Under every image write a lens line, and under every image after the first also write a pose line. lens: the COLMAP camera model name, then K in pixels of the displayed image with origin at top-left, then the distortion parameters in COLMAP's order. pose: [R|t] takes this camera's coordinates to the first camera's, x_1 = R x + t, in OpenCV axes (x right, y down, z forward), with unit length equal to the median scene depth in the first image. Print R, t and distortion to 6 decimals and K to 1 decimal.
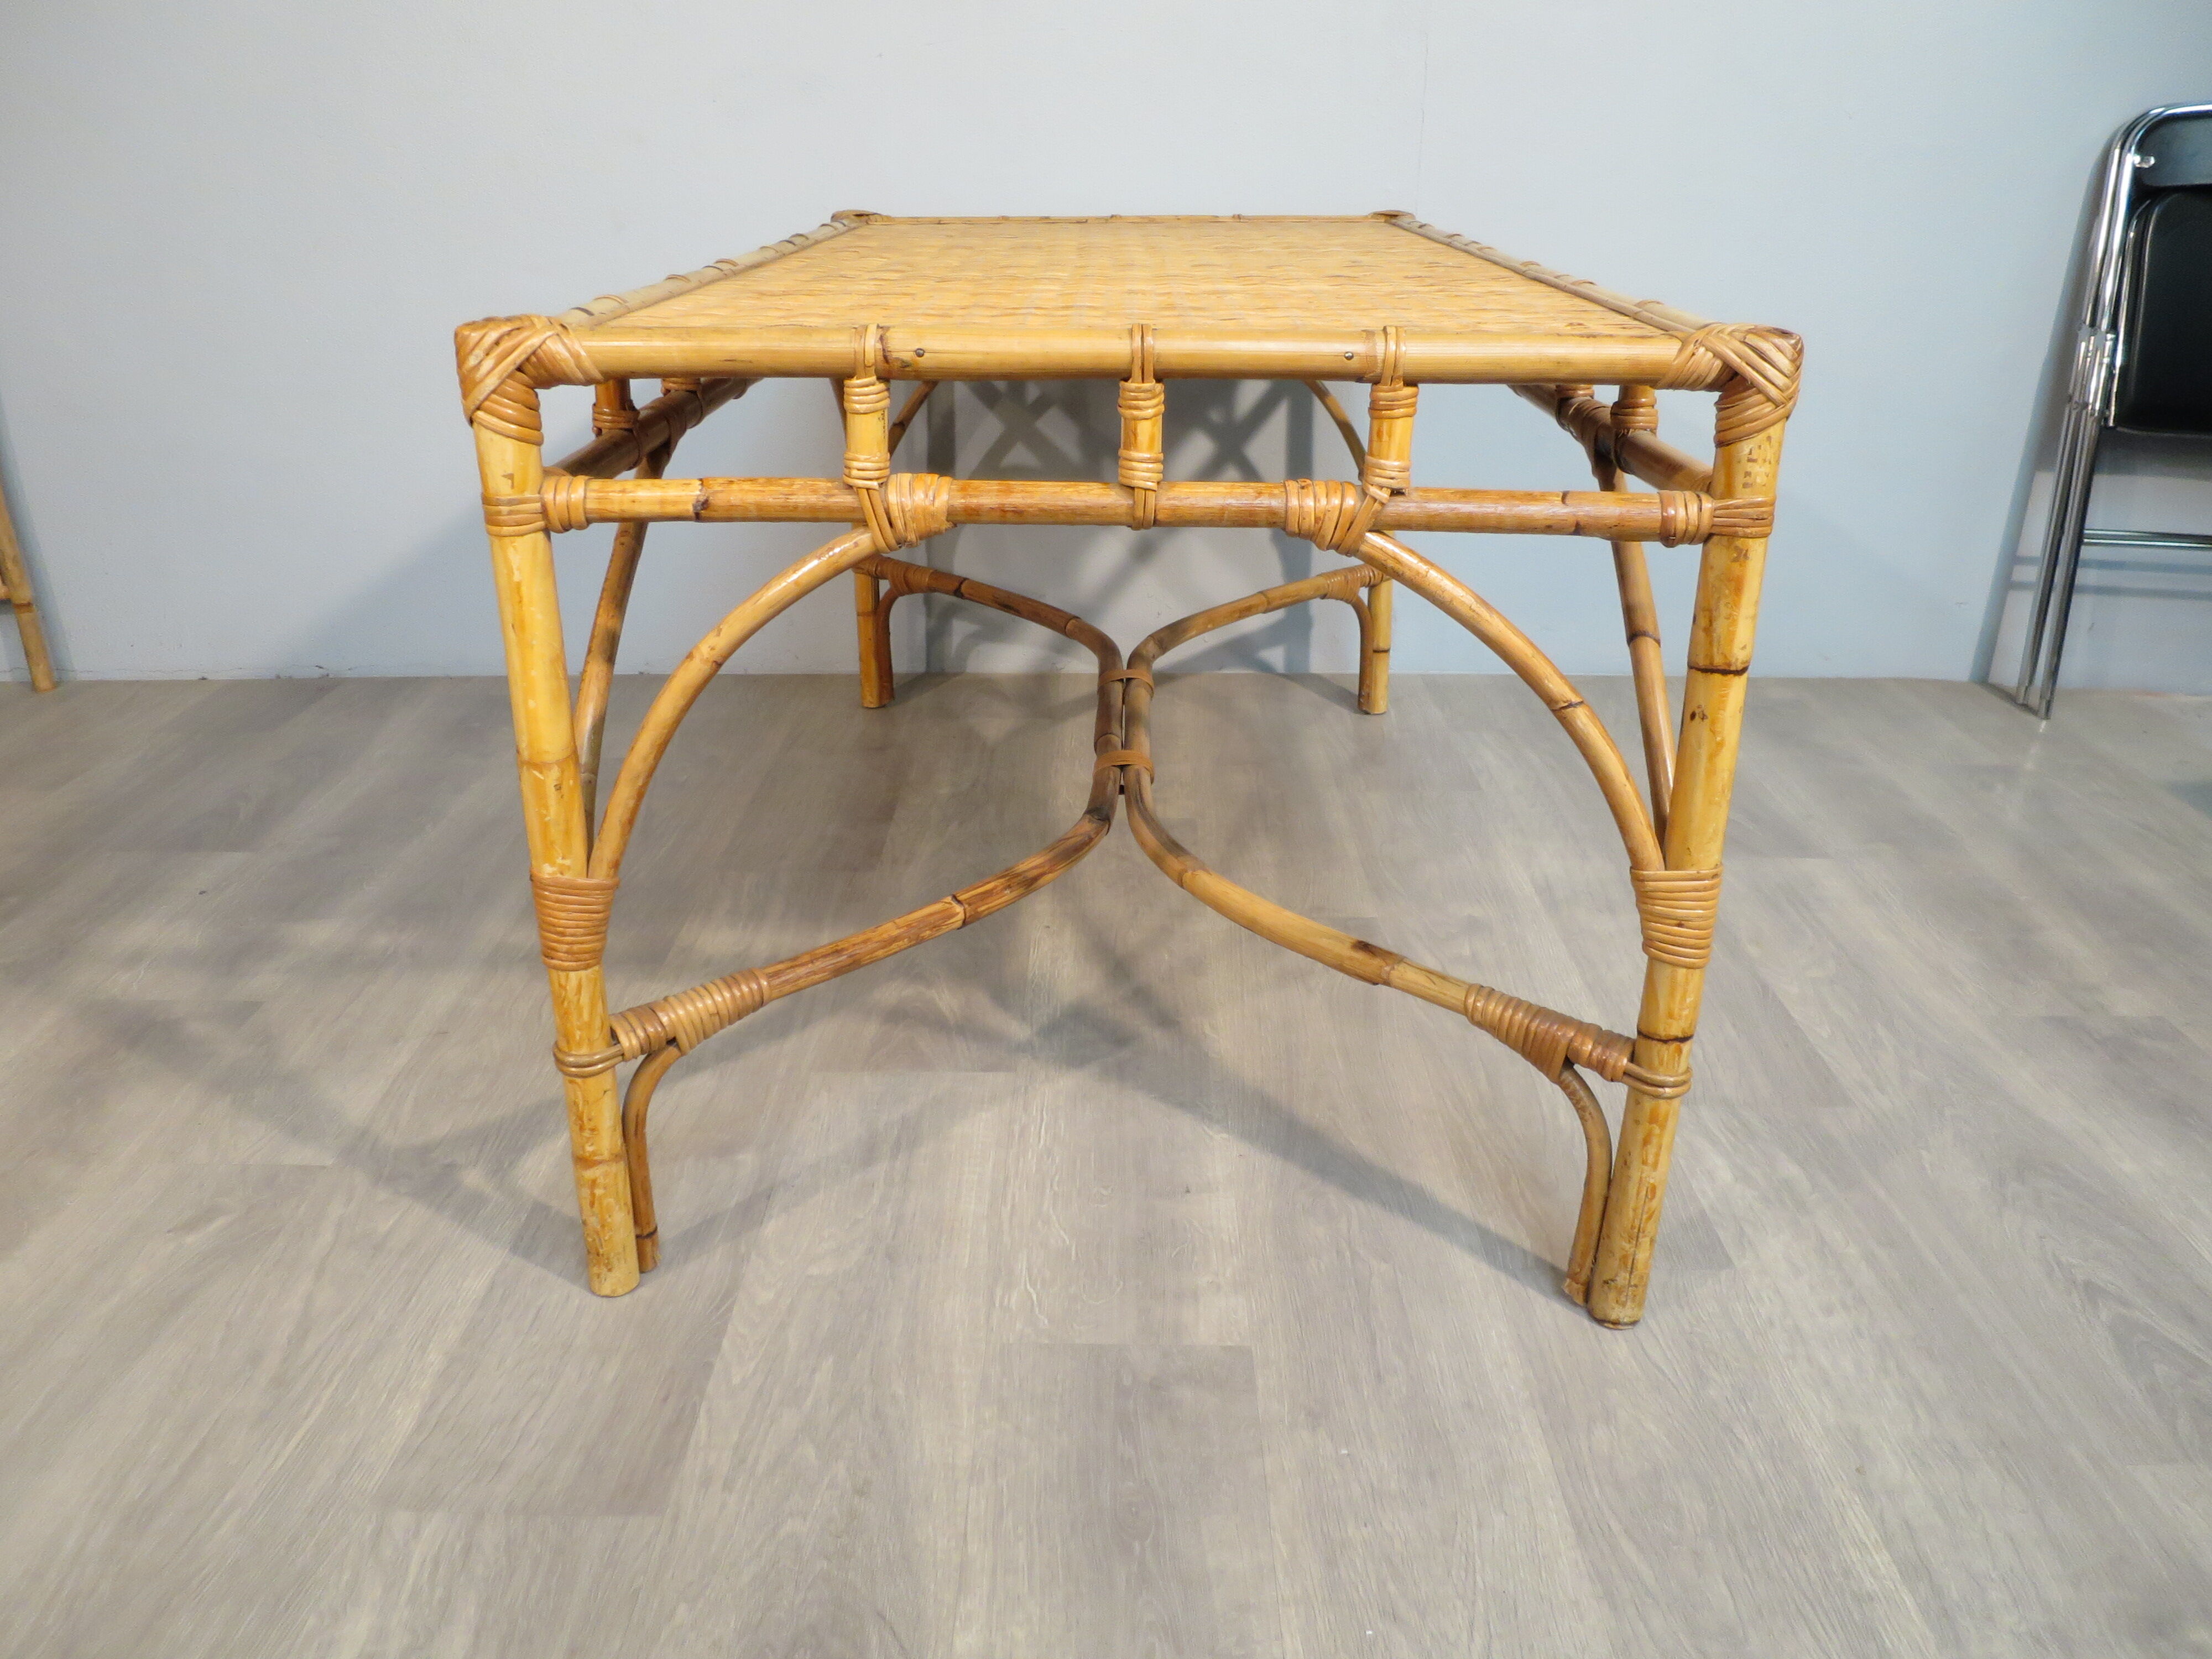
lens RADIAL K [[1596.9, 0, 1105.9], [0, 1596.9, 825.4], [0, 0, 1]] dist [-0.048561, 0.012470]
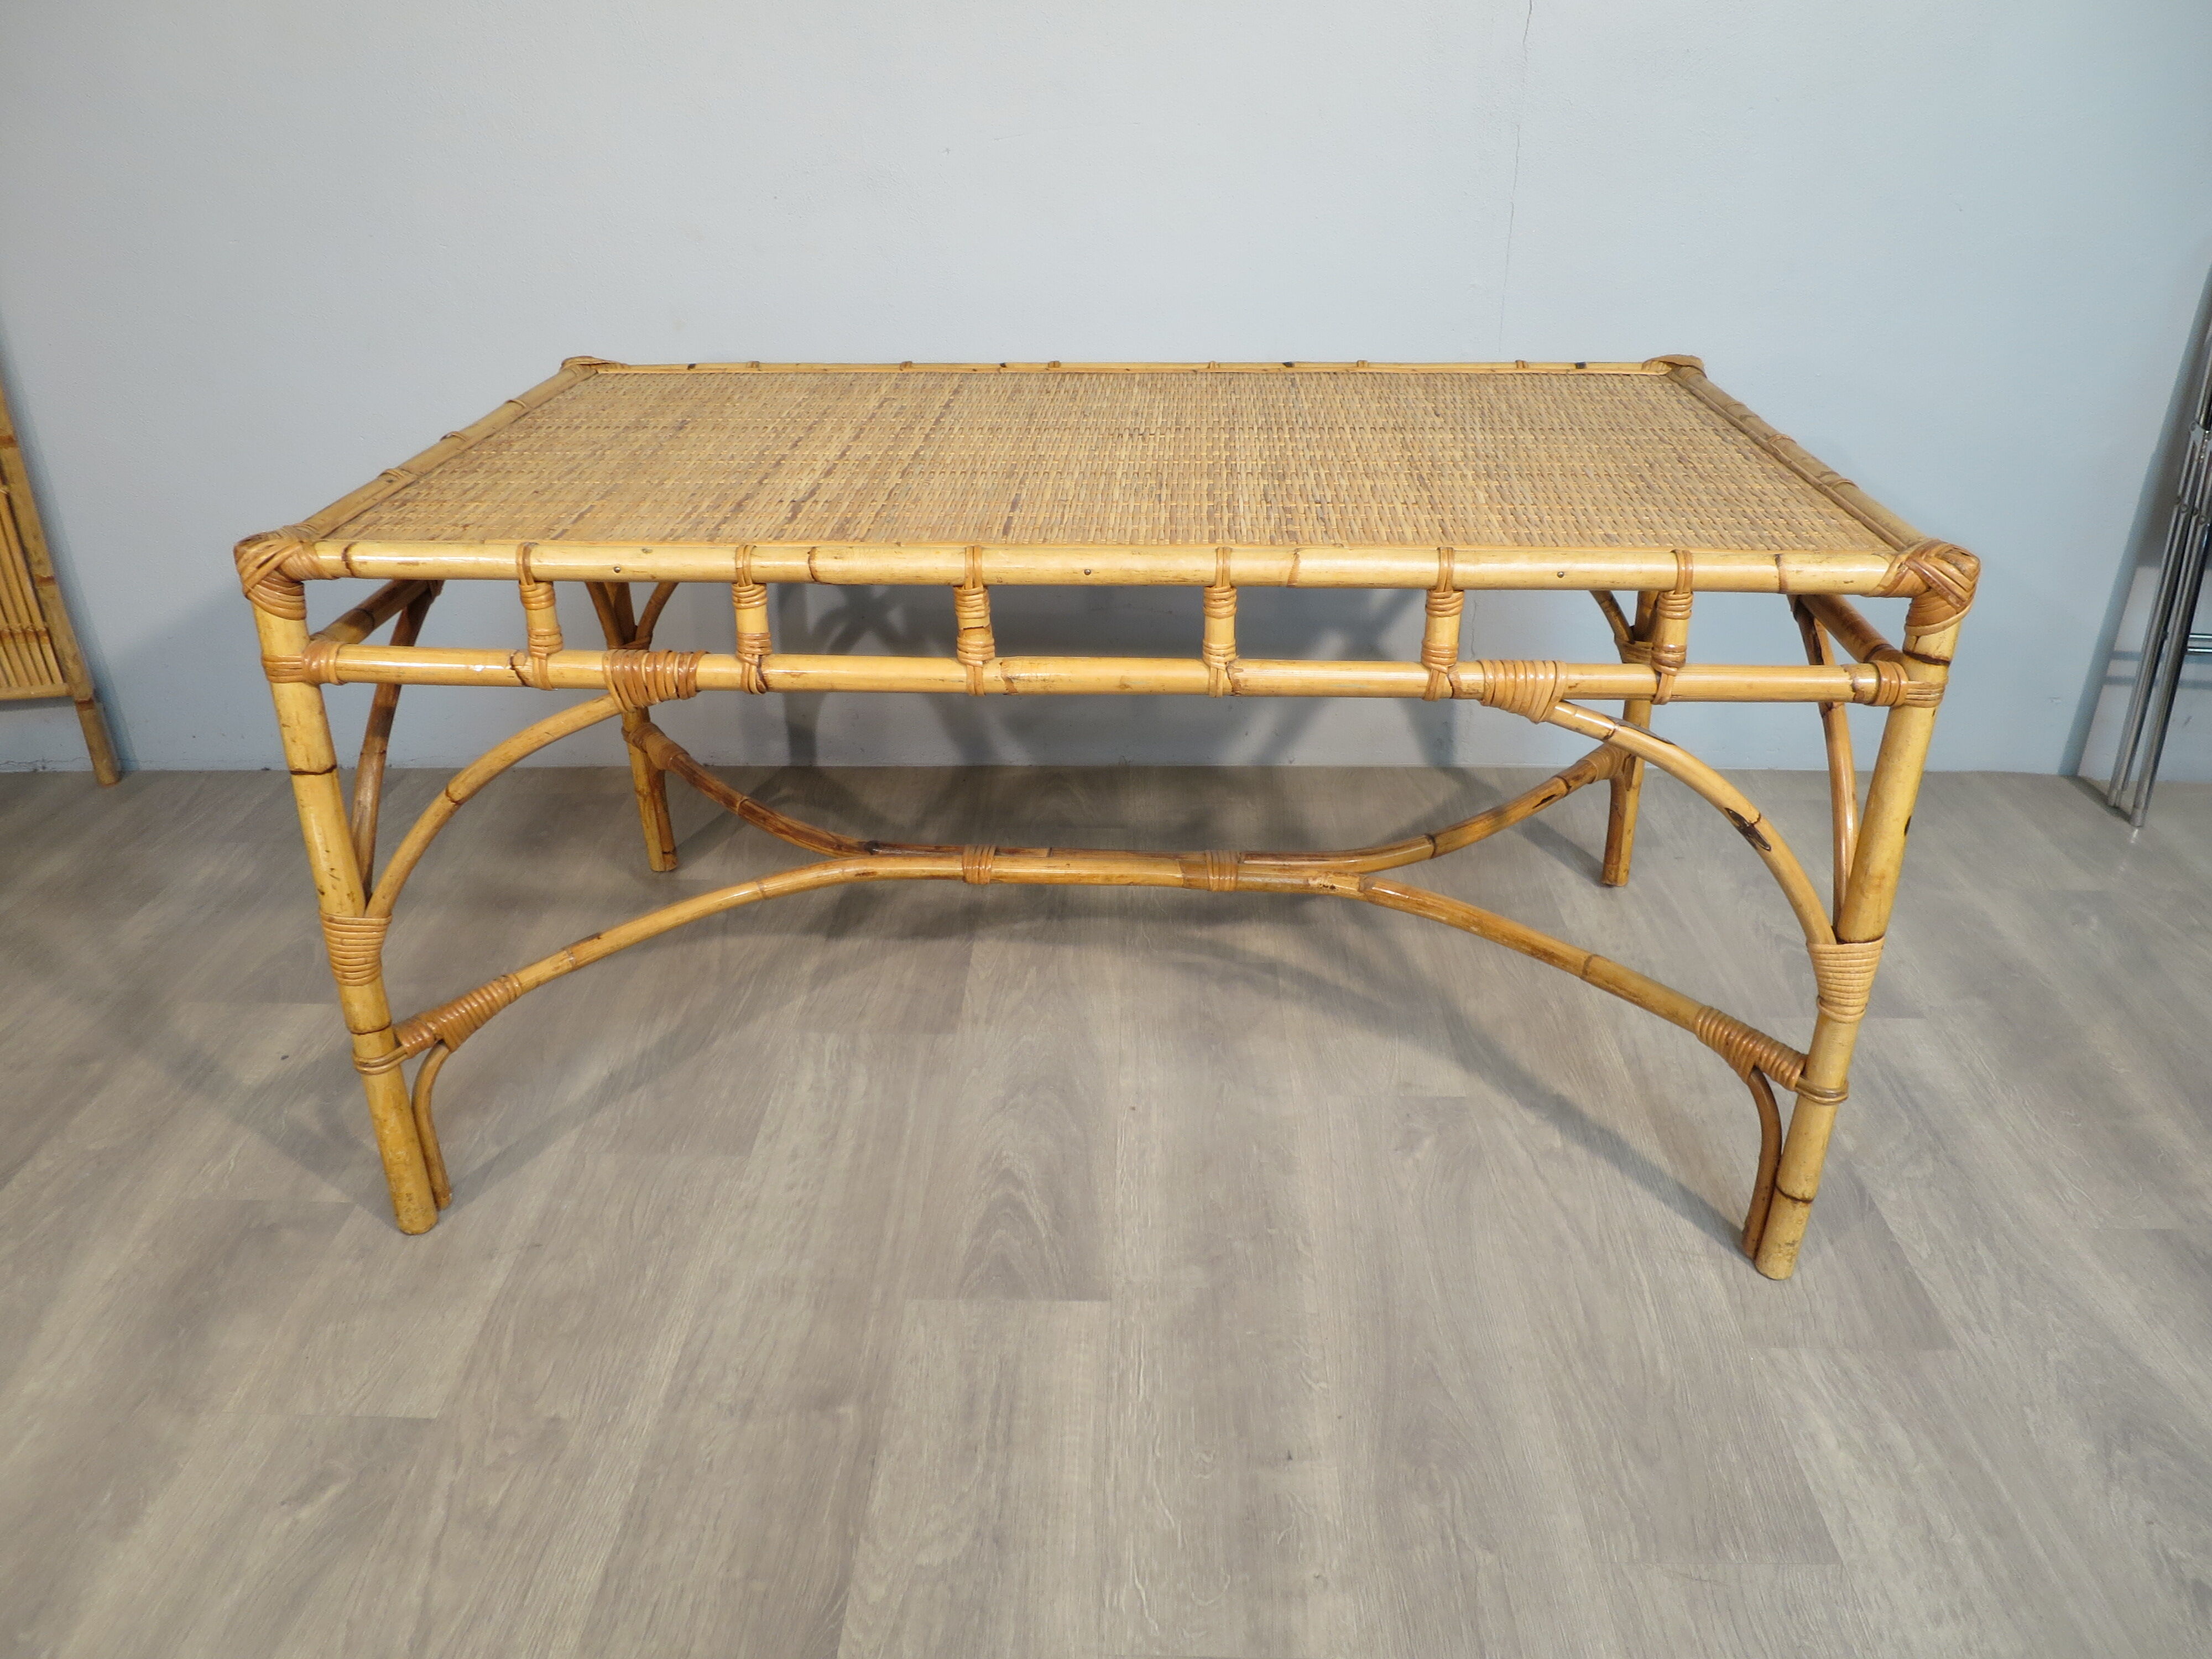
lens RADIAL K [[1596.9, 0, 1107.5], [0, 1596.9, 827.4], [0, 0, 1]] dist [-0.048561, 0.012470]
pose [[0.999816, 0.002601, -0.018980, -0.045889], [-0.001470, 0.998237, 0.059344, -0.228178], [0.019101, -0.059305, 0.998057, 0.026772]]
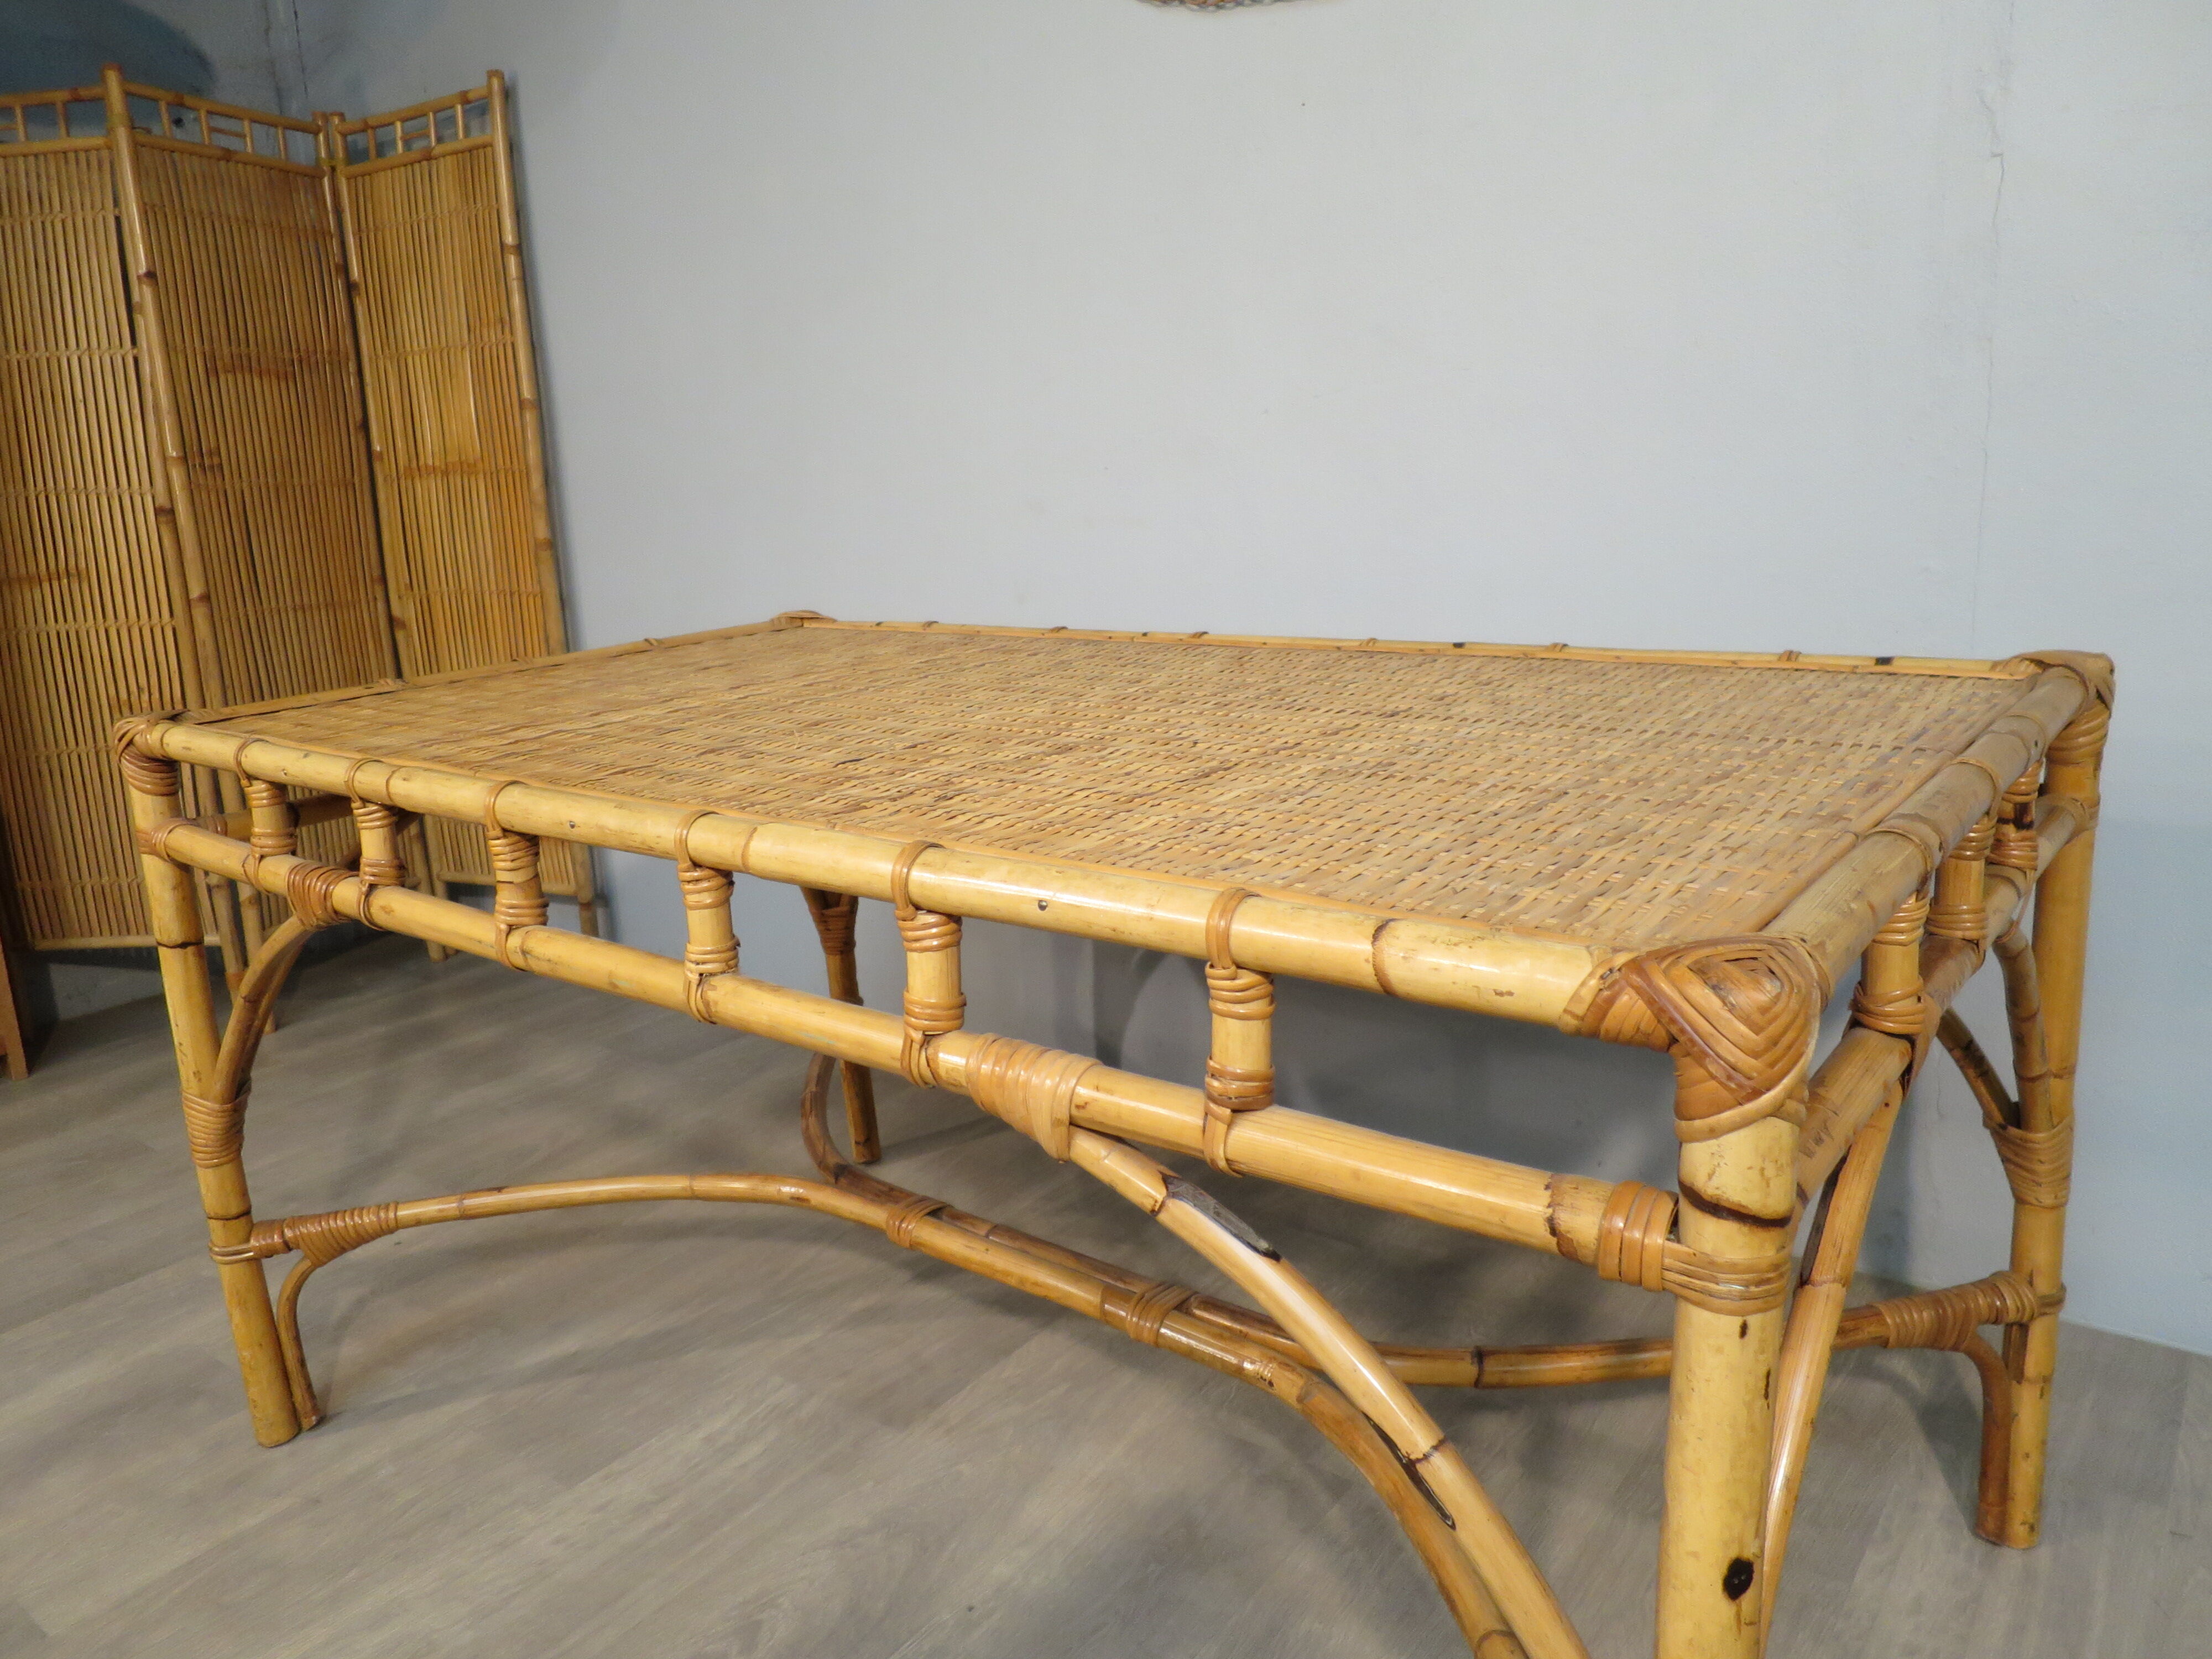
lens RADIAL K [[1596.9, 0, 1107.6], [0, 1596.9, 829.9], [0, 0, 1]] dist [-0.048561, 0.012470]
pose [[0.800367, 0.100417, -0.591041, 0.531702], [-0.191616, 0.977007, -0.093487, -0.299233], [0.568064, 0.188077, 0.801206, 0.538776]]
